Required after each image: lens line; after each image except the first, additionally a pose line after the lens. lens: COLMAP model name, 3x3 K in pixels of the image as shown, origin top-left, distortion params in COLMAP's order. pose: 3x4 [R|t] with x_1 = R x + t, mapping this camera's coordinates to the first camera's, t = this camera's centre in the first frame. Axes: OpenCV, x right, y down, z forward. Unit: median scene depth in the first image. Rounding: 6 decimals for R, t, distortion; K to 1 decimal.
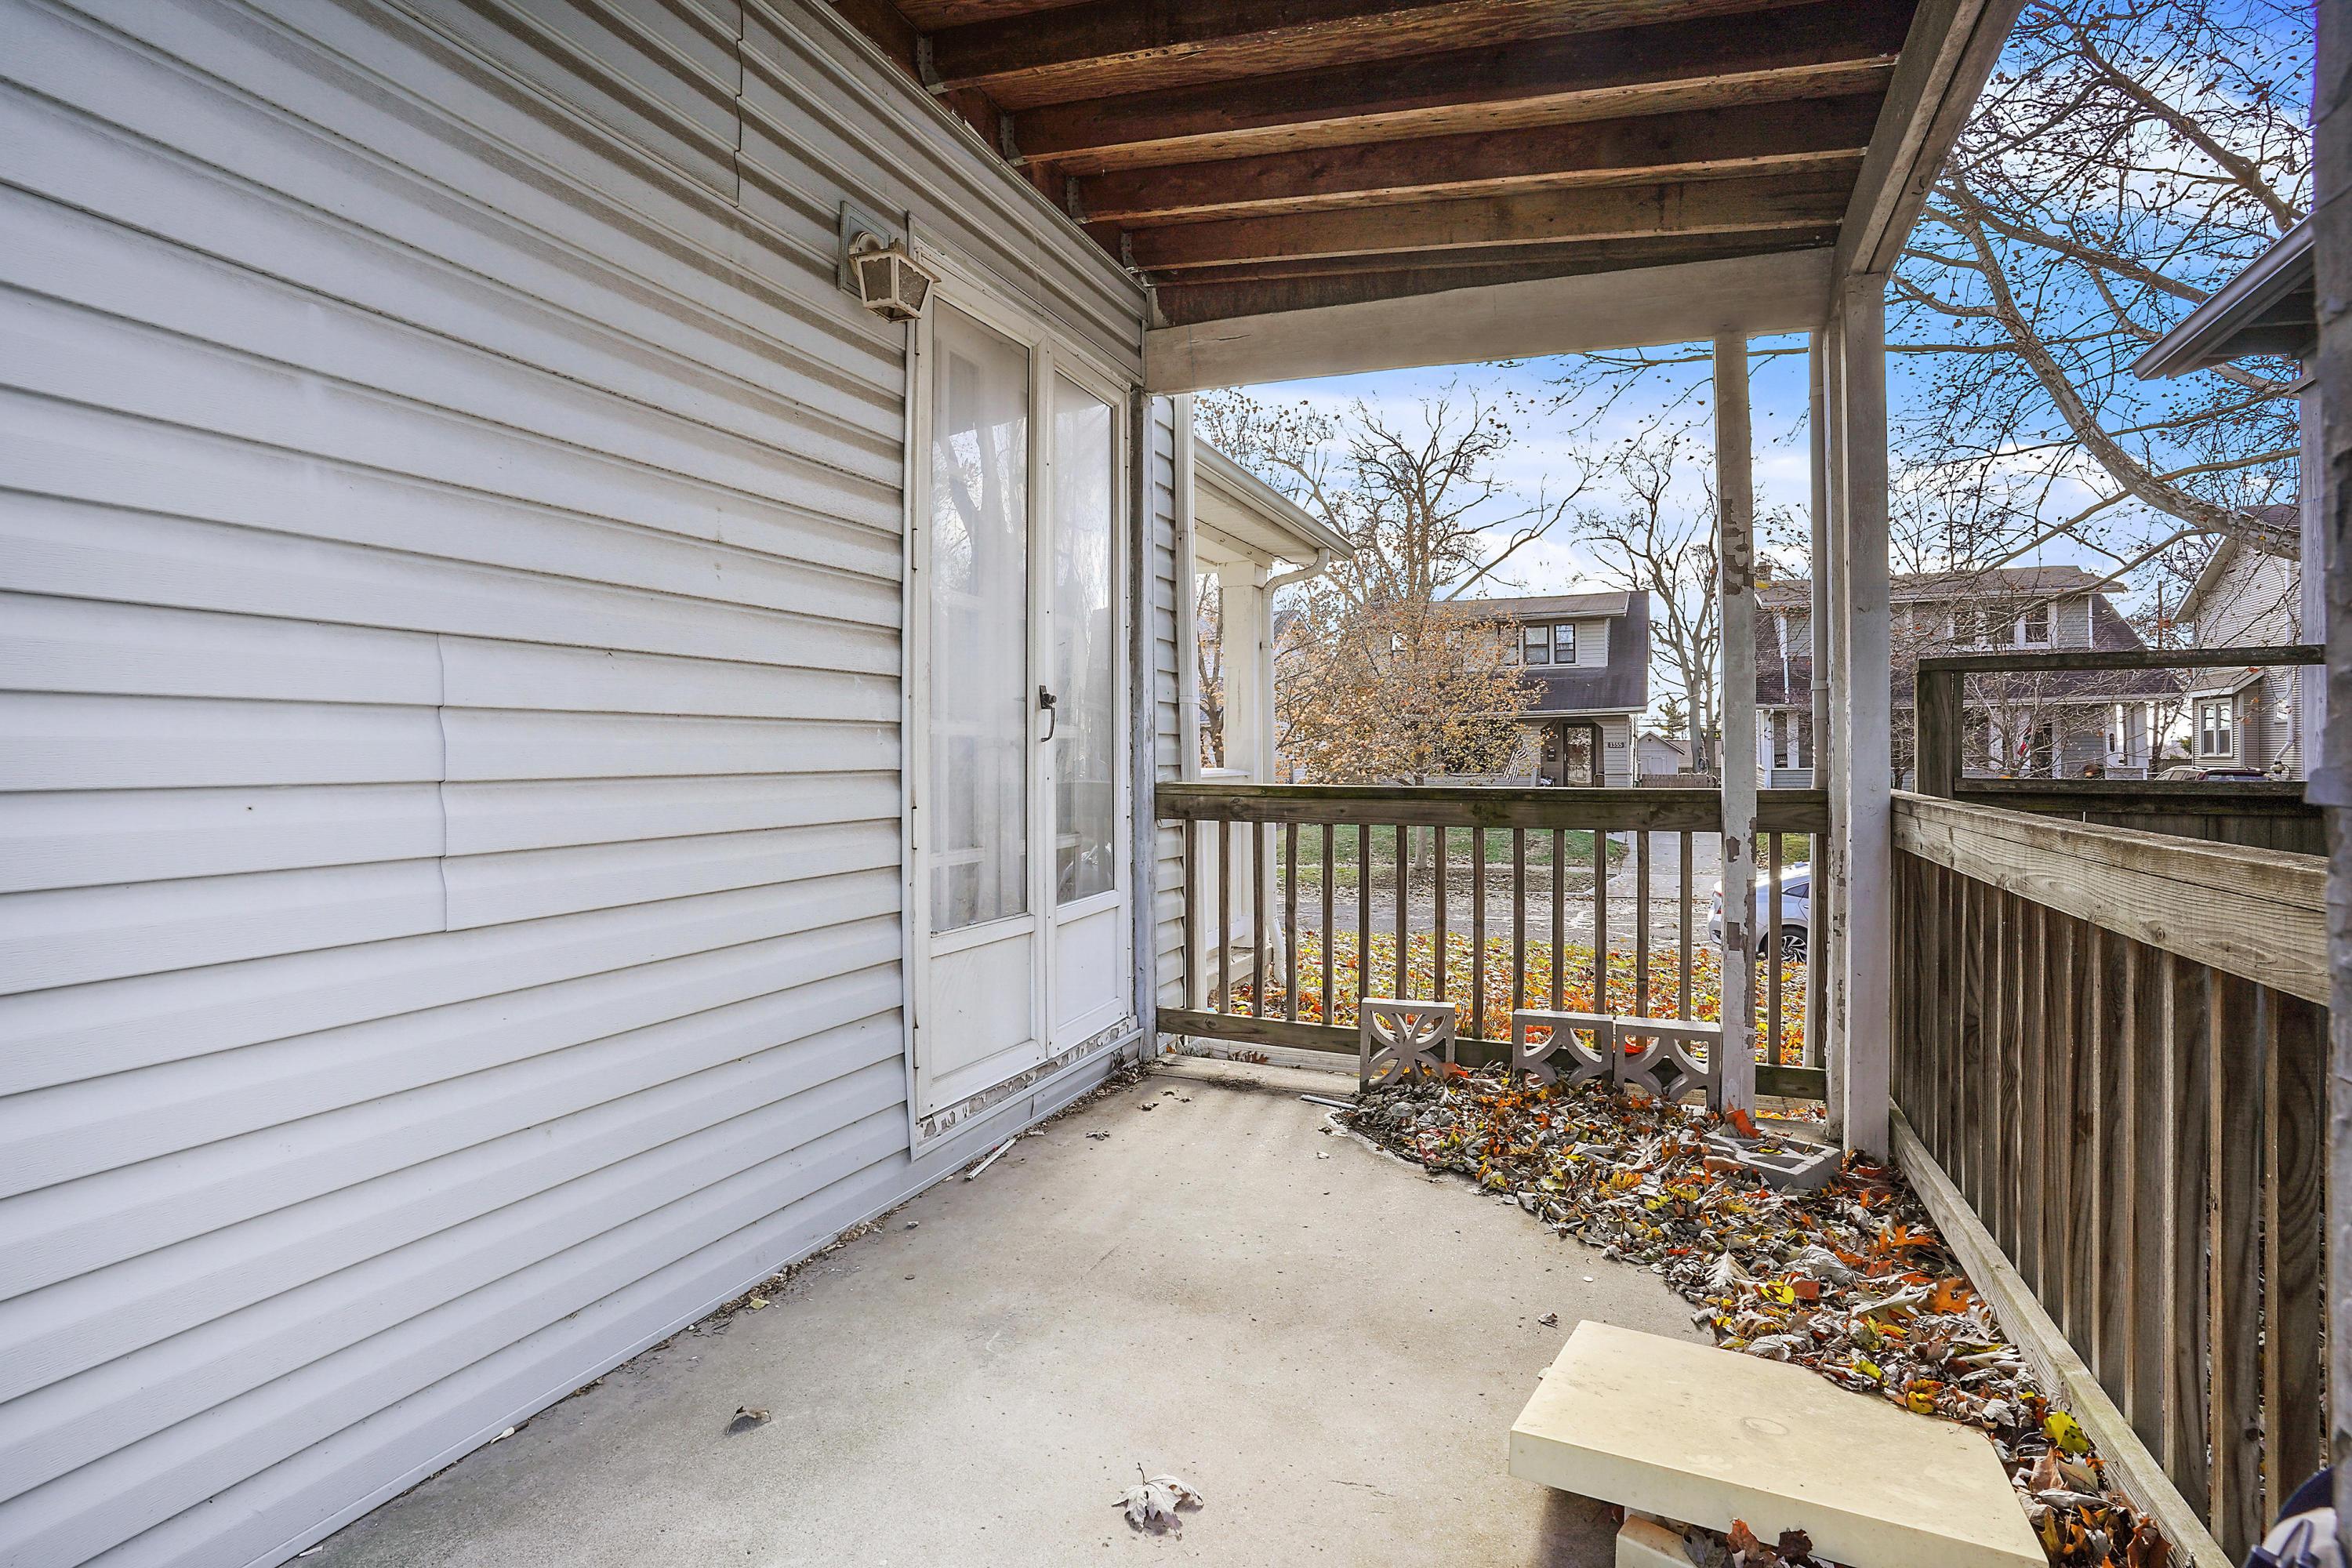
lens RADIAL K [[1168.9, 0, 1183.7], [0, 1168.9, 778.2], [0, 0, 1]] dist [-0.076955, 0.035305]
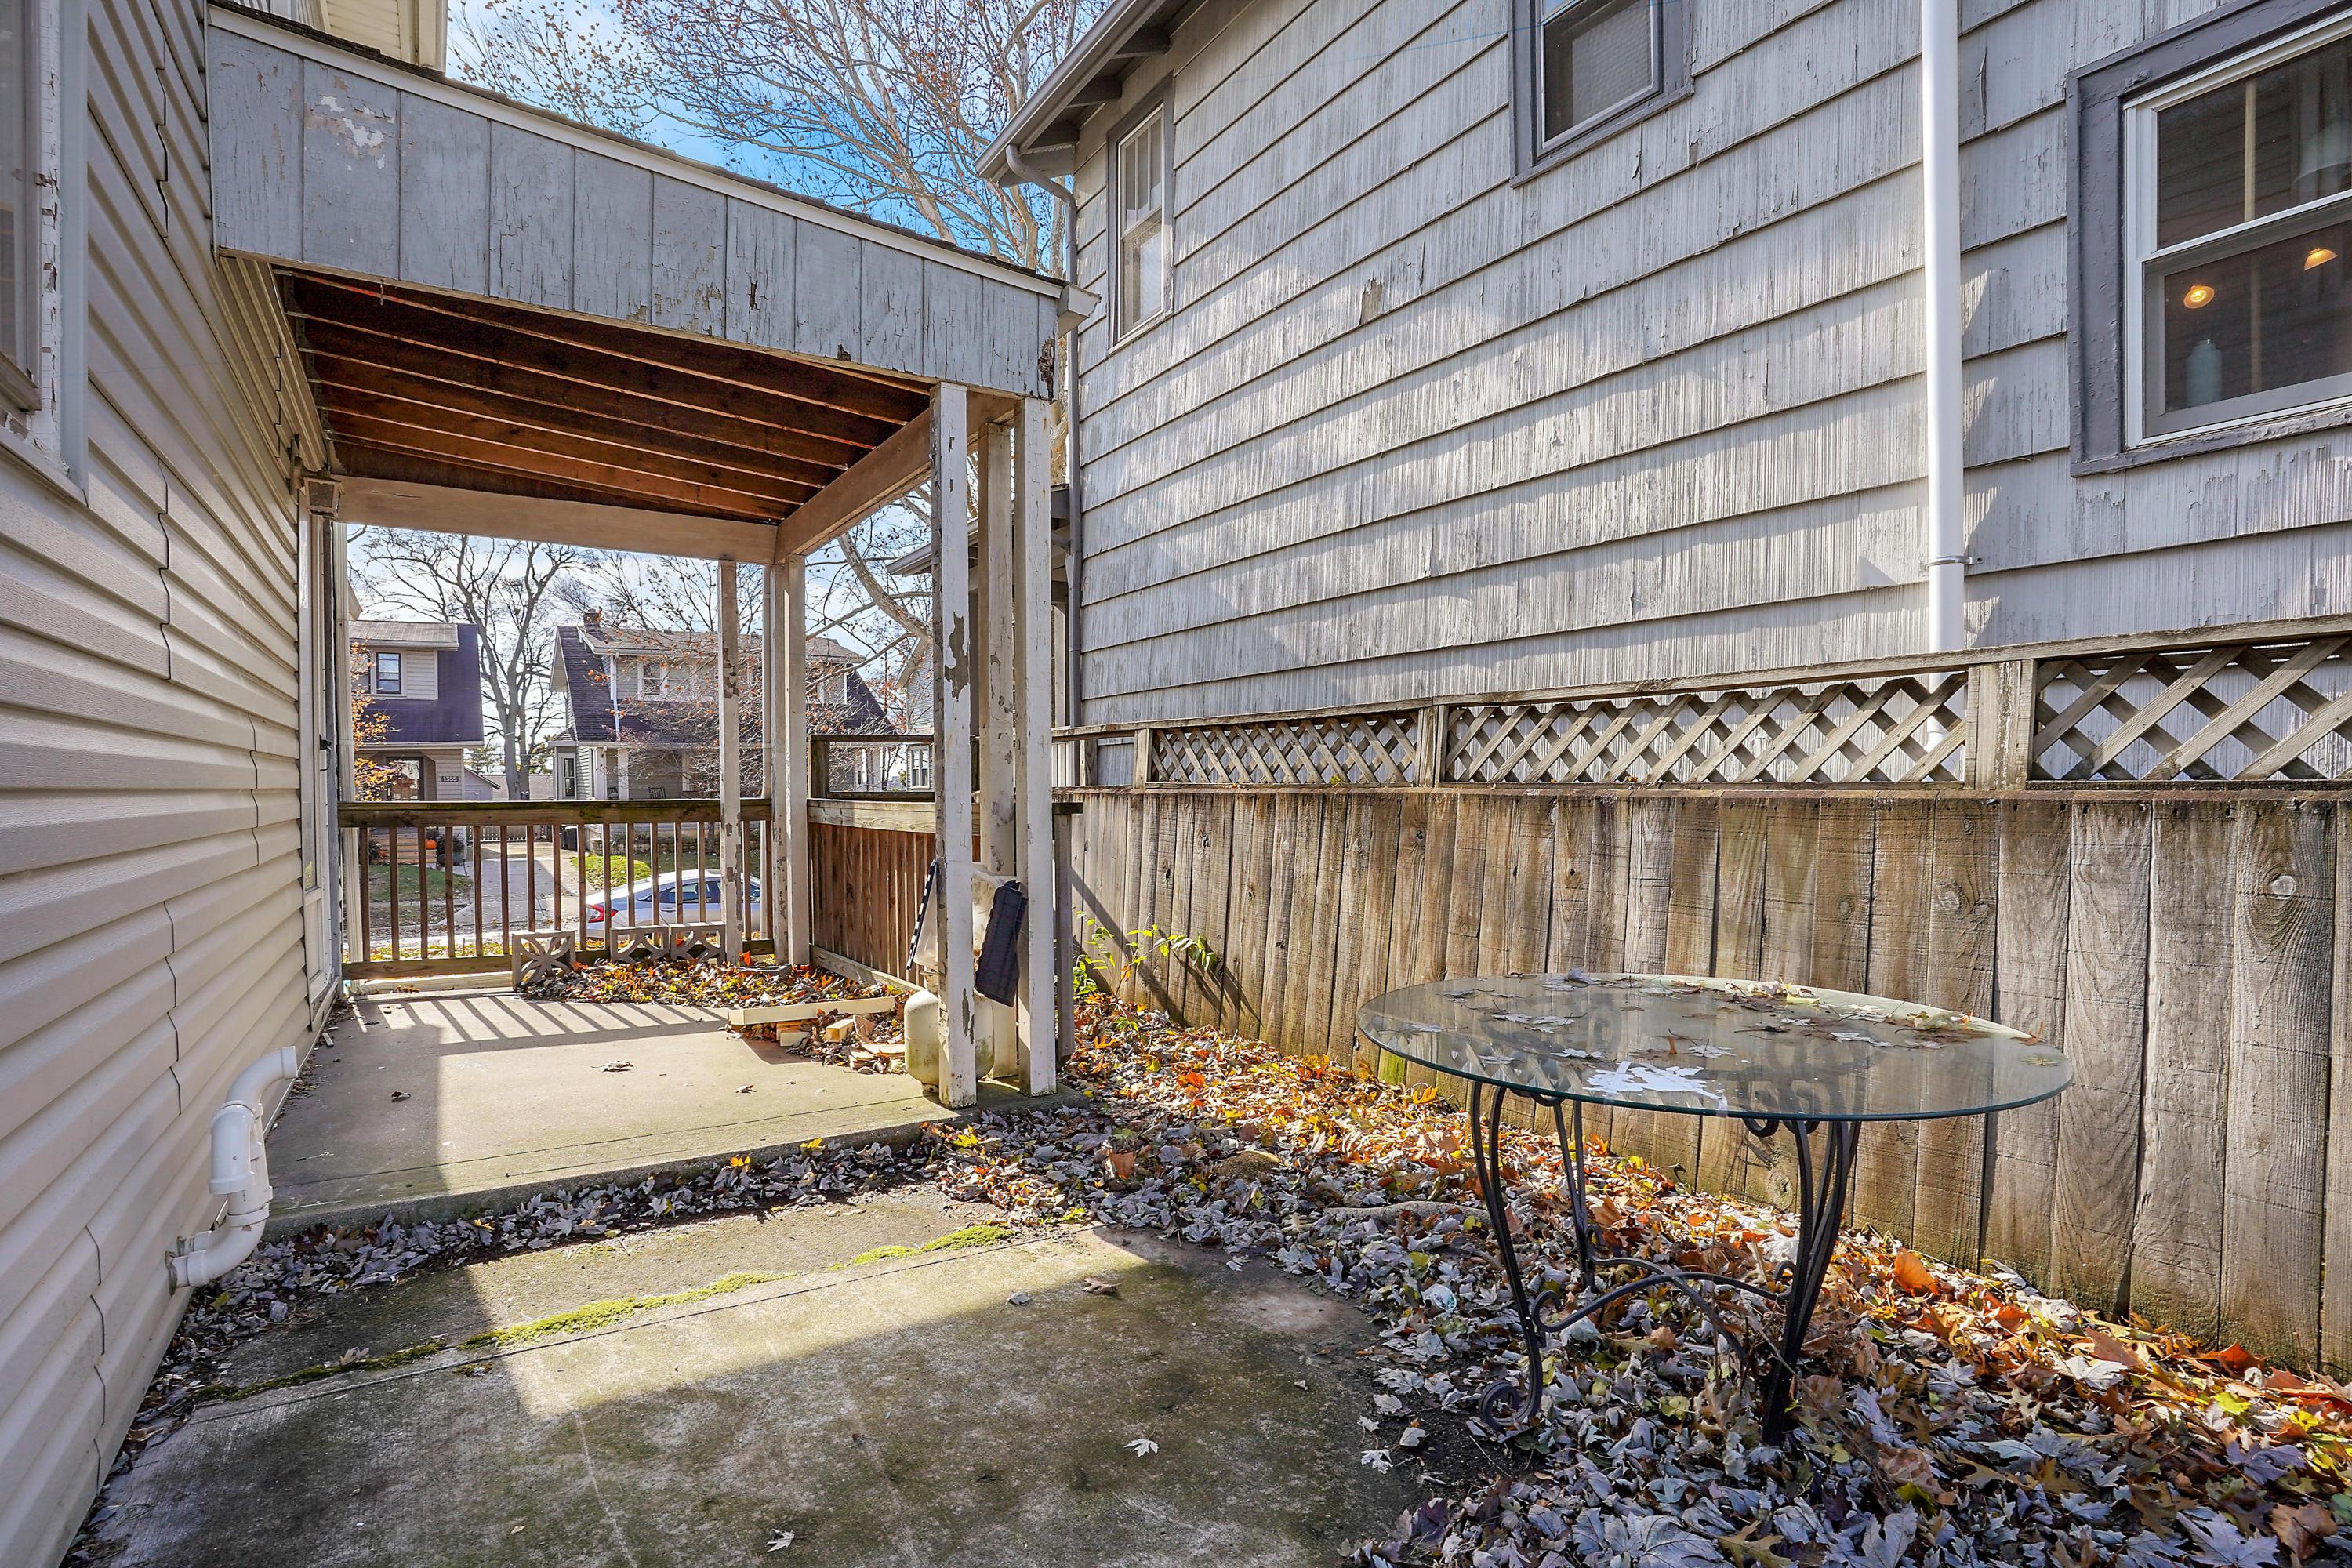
lens RADIAL K [[1168.9, 0, 1183.7], [0, 1168.9, 778.2], [0, 0, 1]] dist [-0.076955, 0.035305]
pose [[0.569157, 0.004966, 0.822214, -0.136266], [0.020172, 0.999596, -0.020000, 0.005880], [-0.821981, 0.027969, 0.568827, -0.146353]]
